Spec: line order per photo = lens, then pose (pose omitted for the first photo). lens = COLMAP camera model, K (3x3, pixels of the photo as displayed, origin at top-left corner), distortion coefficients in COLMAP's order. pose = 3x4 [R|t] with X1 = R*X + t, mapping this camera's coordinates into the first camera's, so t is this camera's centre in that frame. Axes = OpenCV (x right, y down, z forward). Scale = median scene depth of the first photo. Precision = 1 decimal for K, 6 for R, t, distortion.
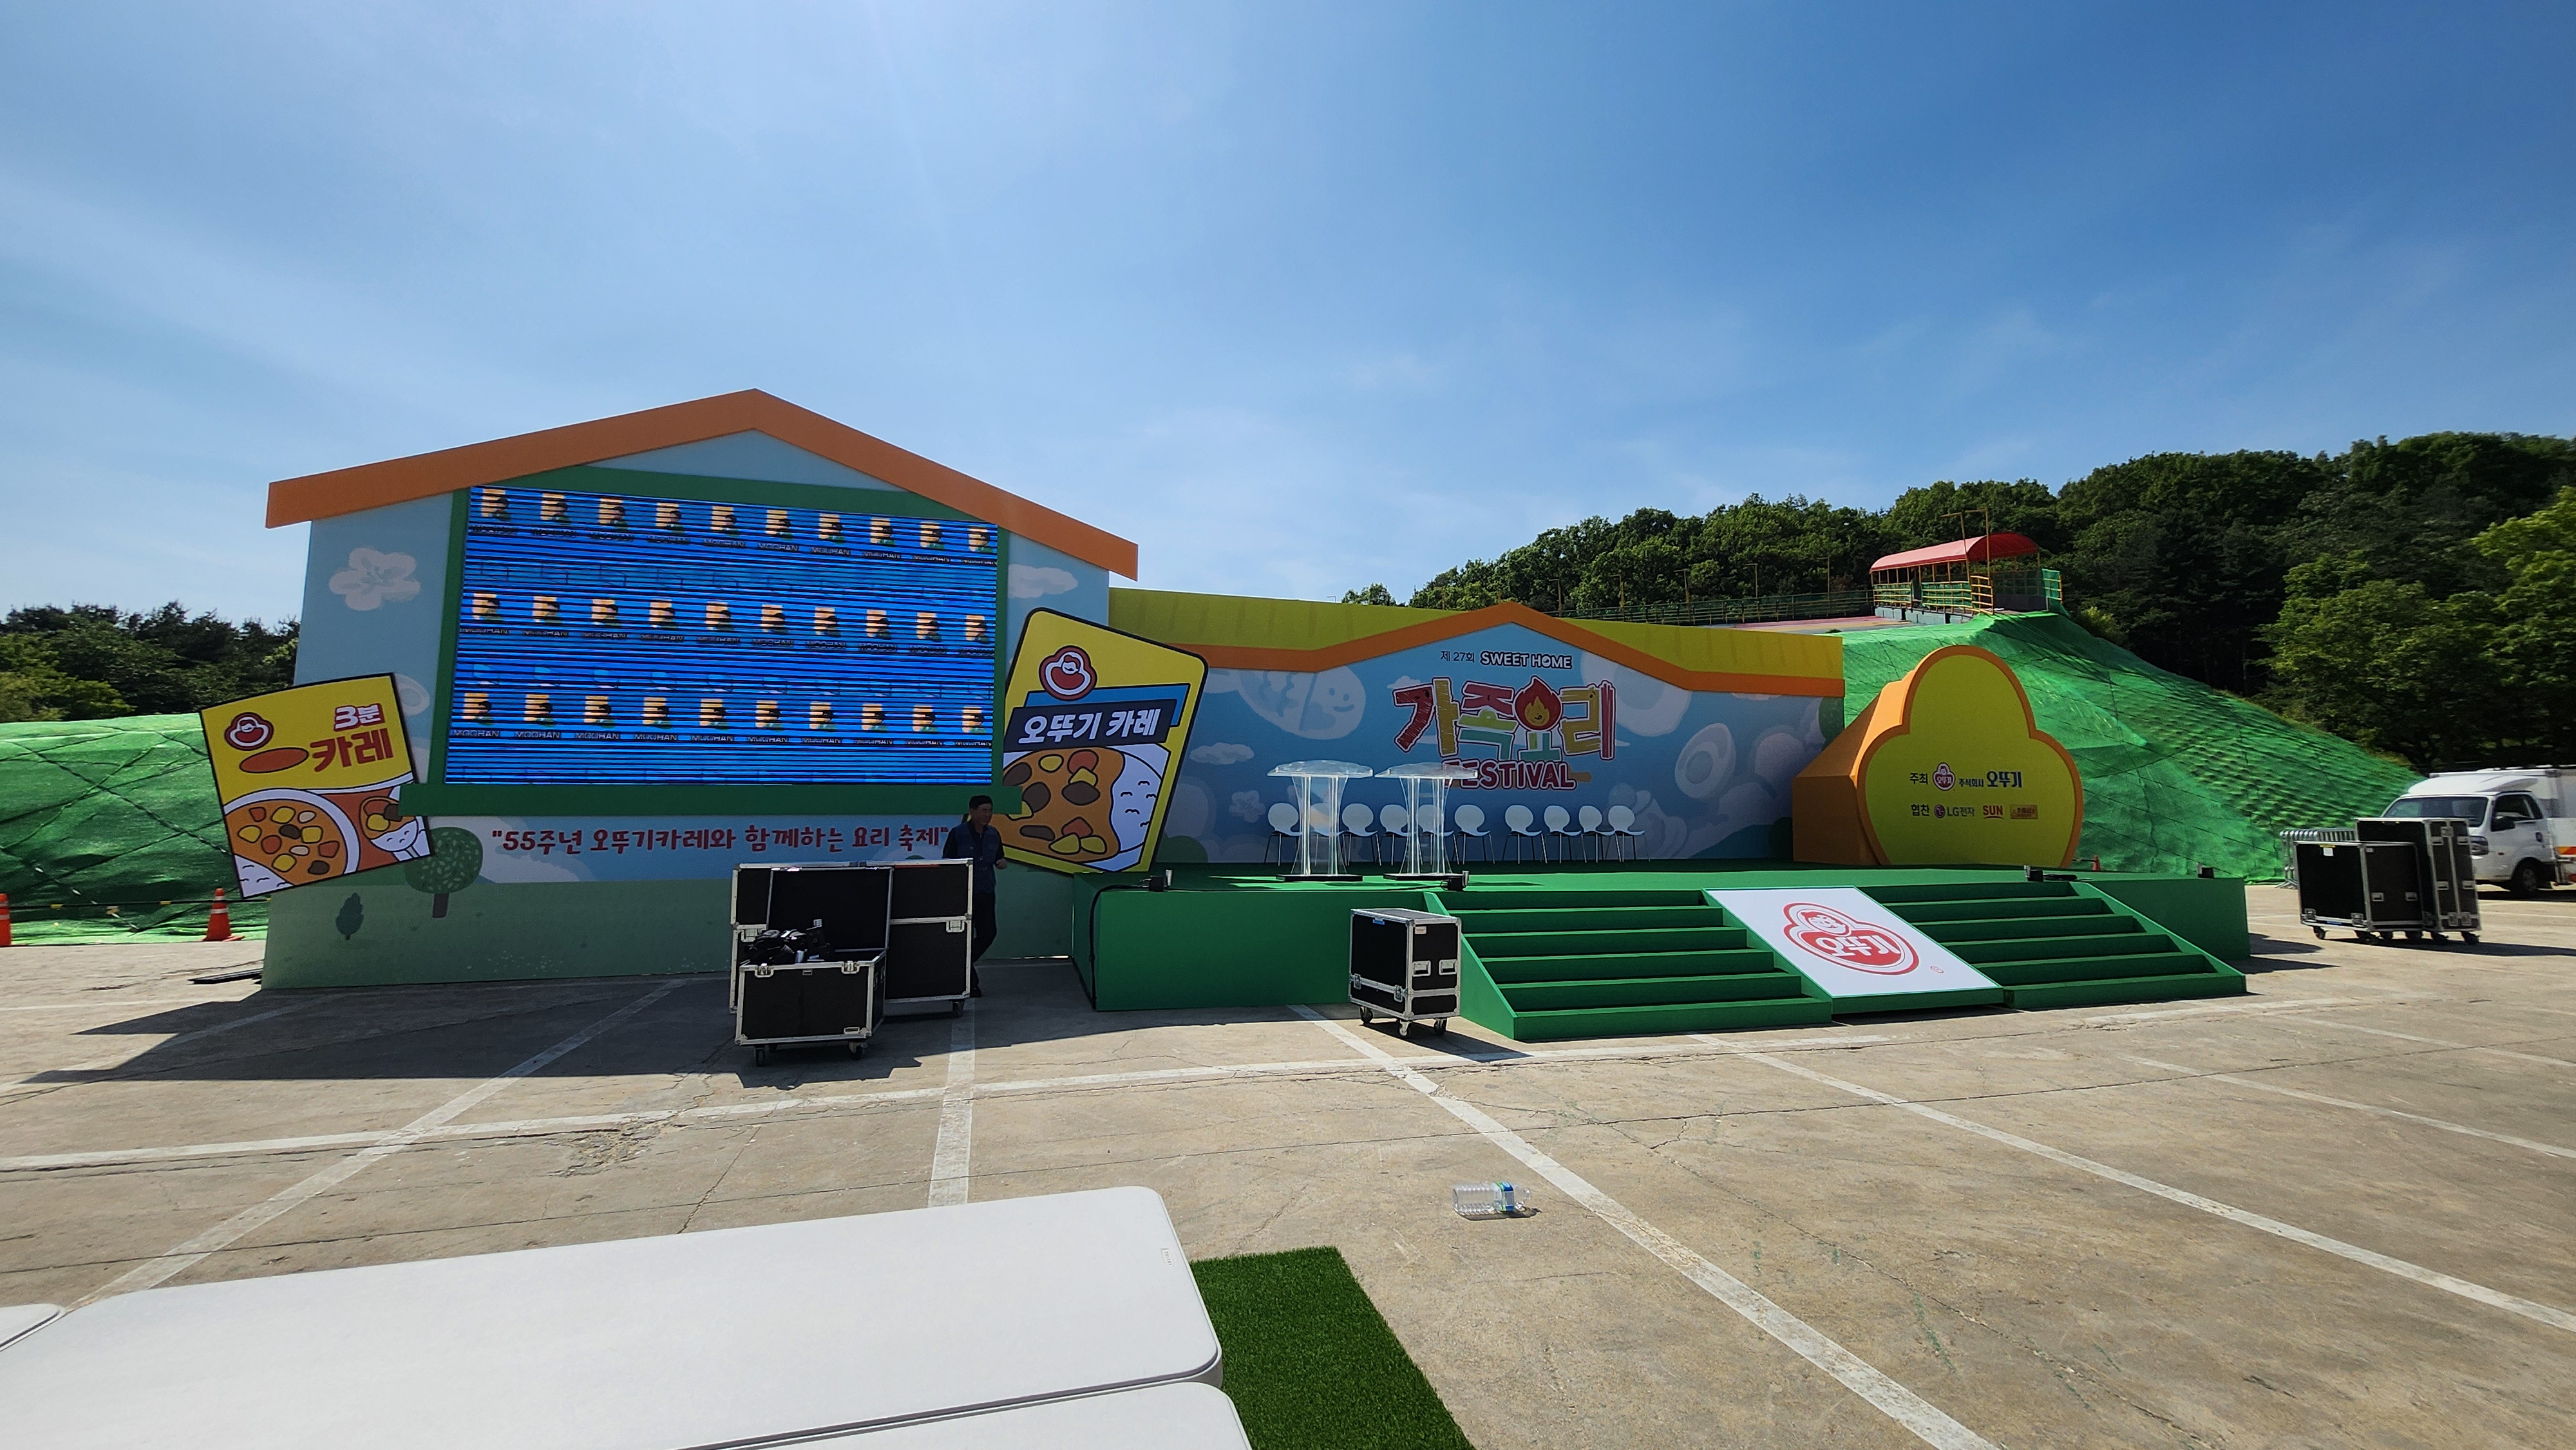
lens RADIAL K [[1007.0, 0, 1293.6], [0, 1007.0, 719.6], [0, 0, 1]] dist [0.000063, 0.000249]
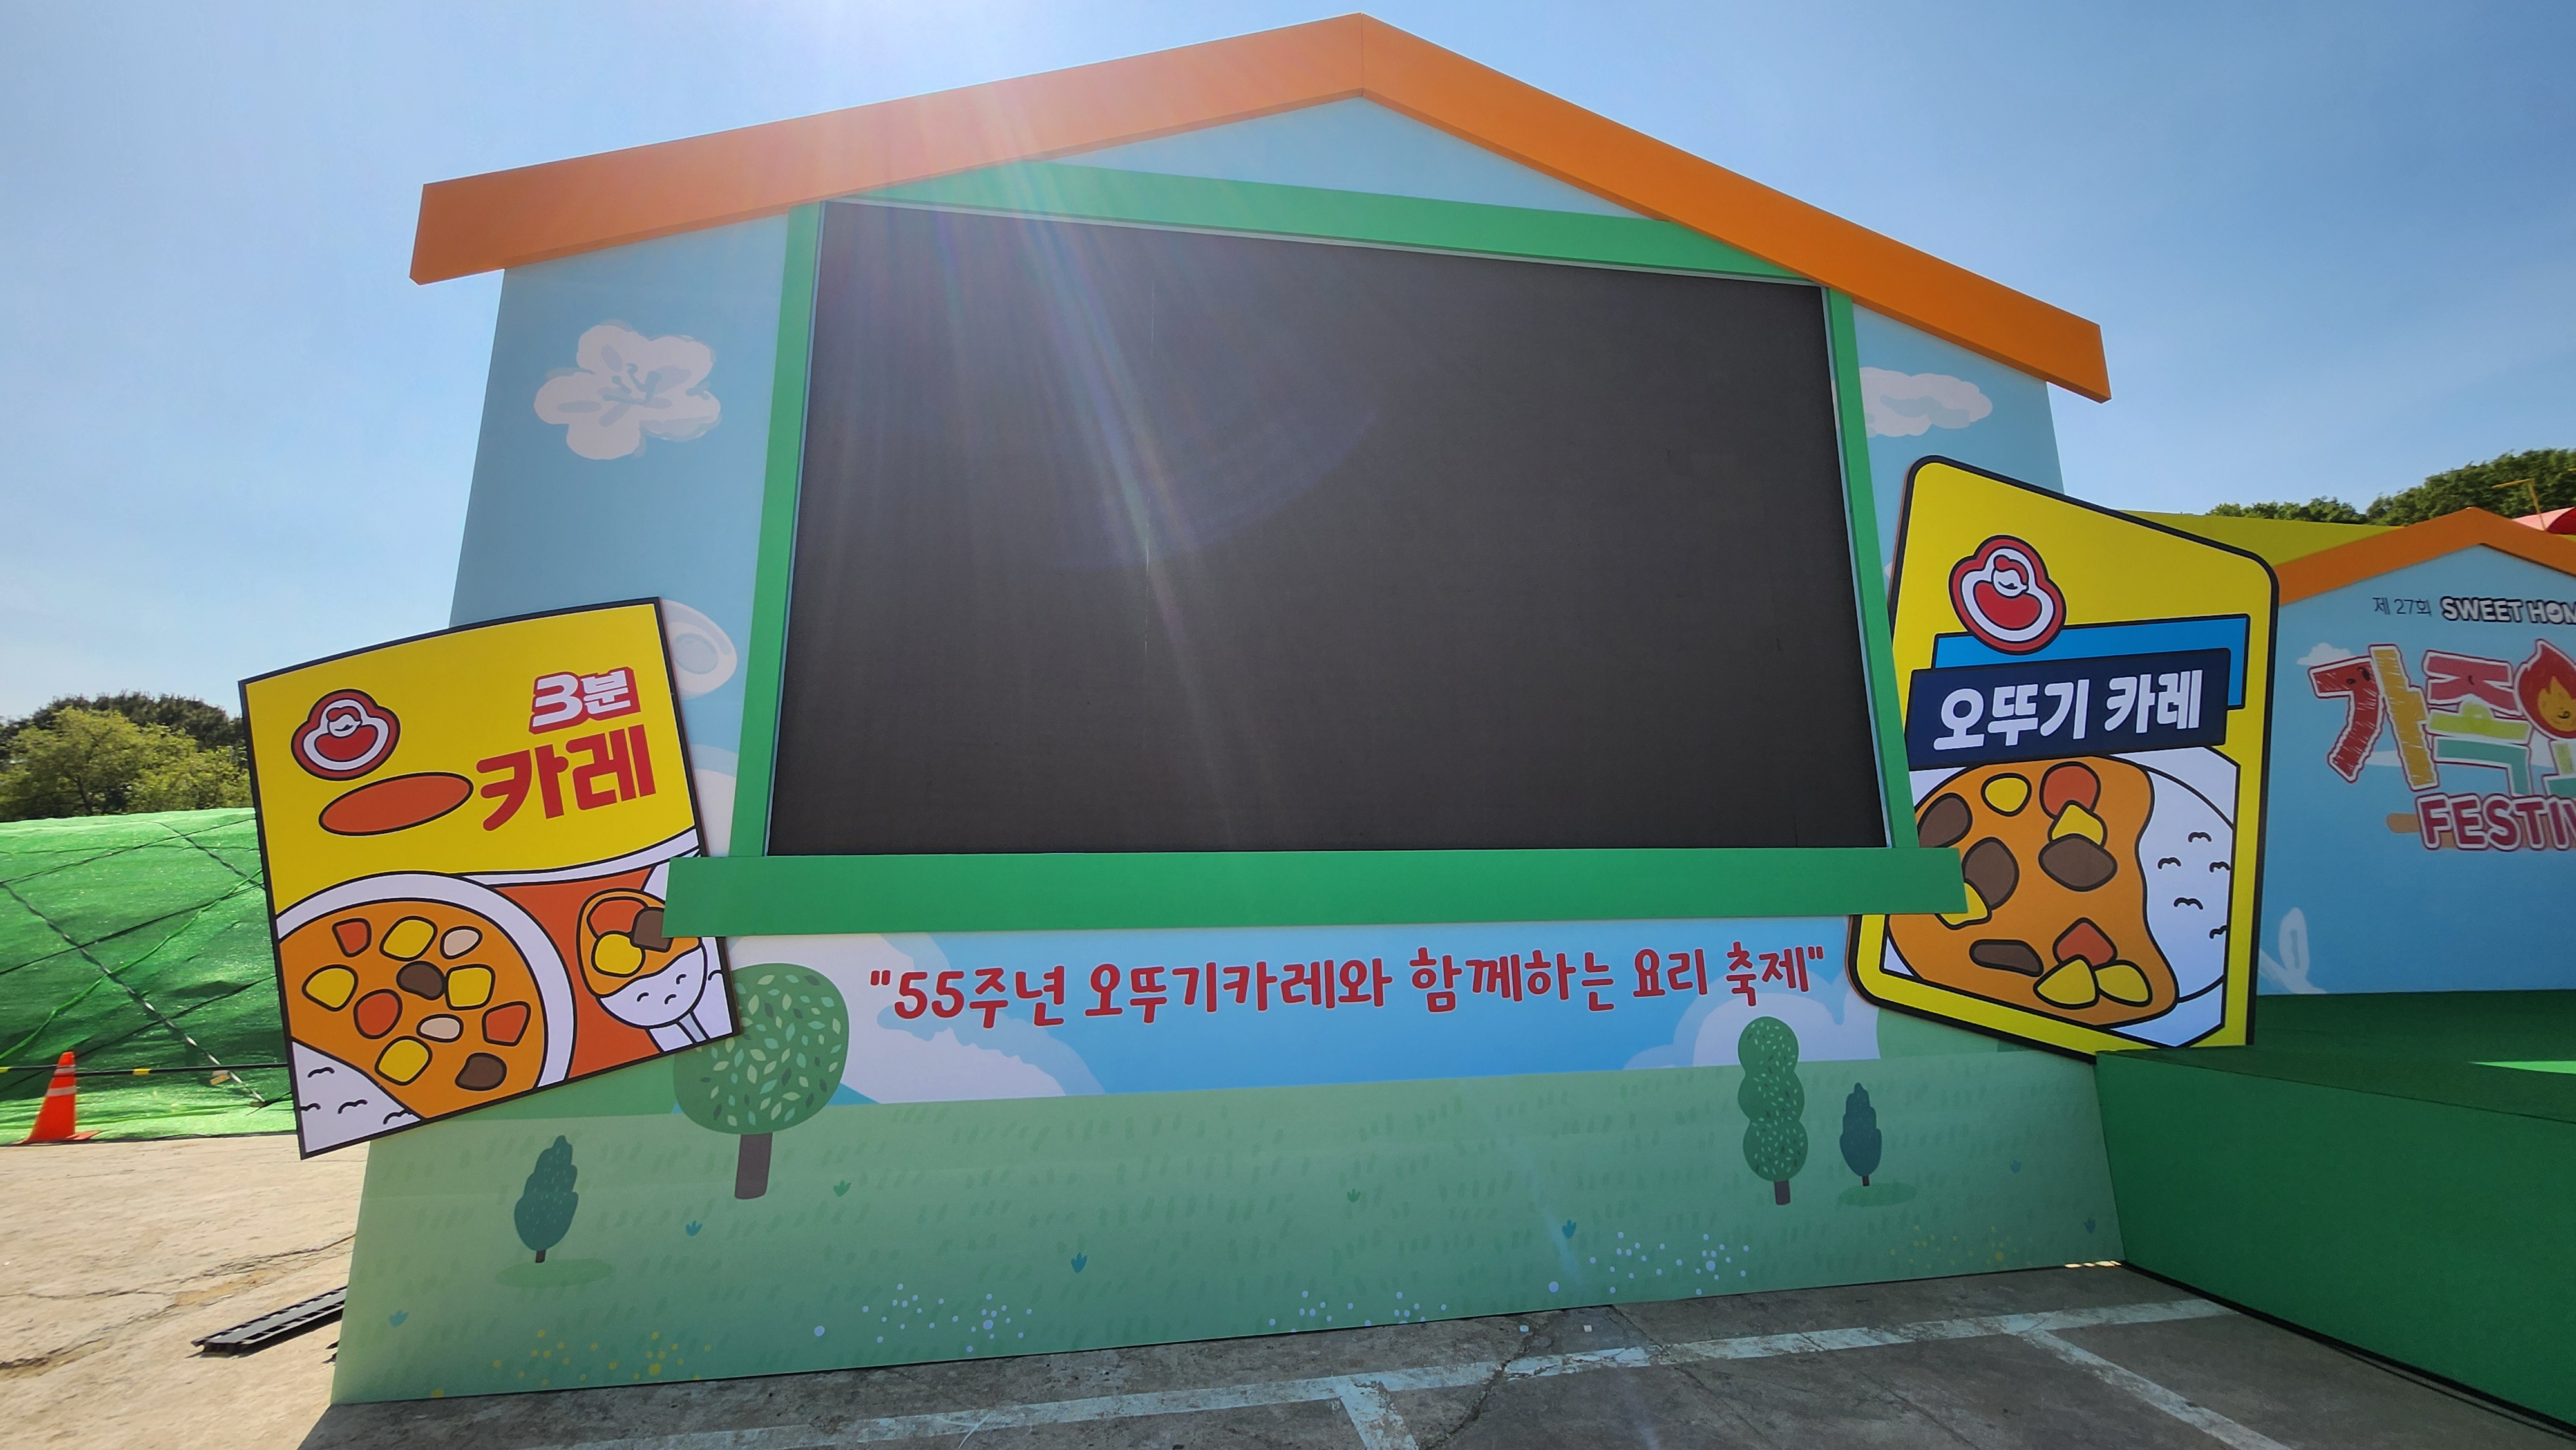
lens RADIAL K [[991.6, 0, 1288.0], [0, 991.6, 725.0], [0, 0, 1]] dist [-0.000314, -0.000170]
pose [[0.991315, -0.033435, -0.127186, -0.536073], [0.023200, 0.996435, -0.081115, 0.044565], [0.129445, 0.077460, 0.988557, 0.577390]]
